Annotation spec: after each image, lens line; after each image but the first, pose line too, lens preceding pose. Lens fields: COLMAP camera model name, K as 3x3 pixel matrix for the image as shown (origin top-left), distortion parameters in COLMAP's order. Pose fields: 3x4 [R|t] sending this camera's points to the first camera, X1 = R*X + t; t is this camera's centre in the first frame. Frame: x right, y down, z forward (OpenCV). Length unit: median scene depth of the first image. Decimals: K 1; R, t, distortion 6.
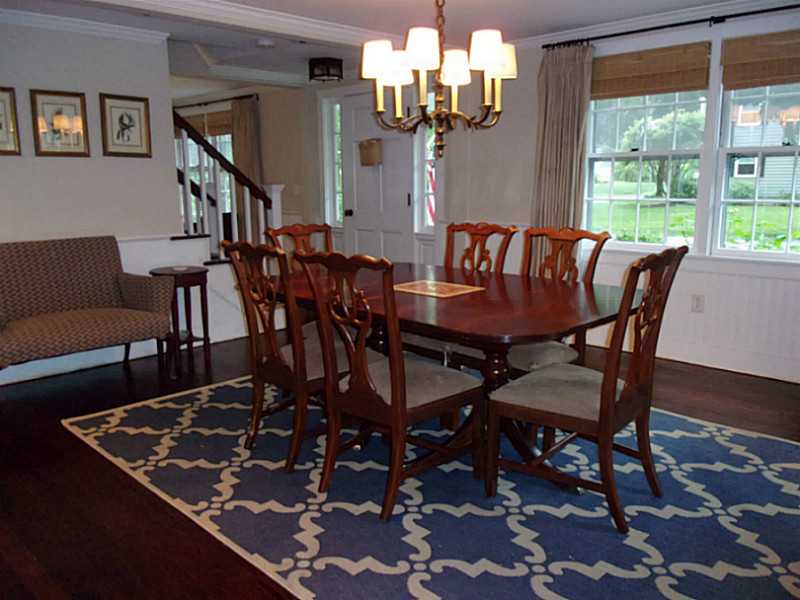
lens RADIAL K [[665.8, 0, 399.1], [0, 665.8, 300.4], [0, 0, 1]] dist [0.016910, -0.013442]
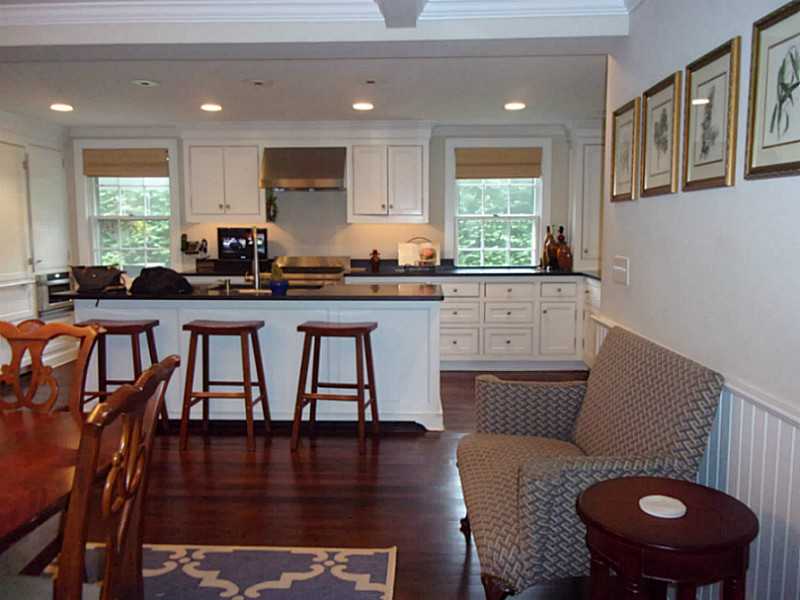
lens RADIAL K [[665.8, 0, 398.0], [0, 665.8, 304.3], [0, 0, 1]] dist [0.016910, -0.013442]
pose [[-0.736172, 0.078376, -0.672241, -0.014261], [-0.115521, 0.964144, 0.238916, -0.278543], [0.666863, 0.253542, -0.700722, 1.497349]]
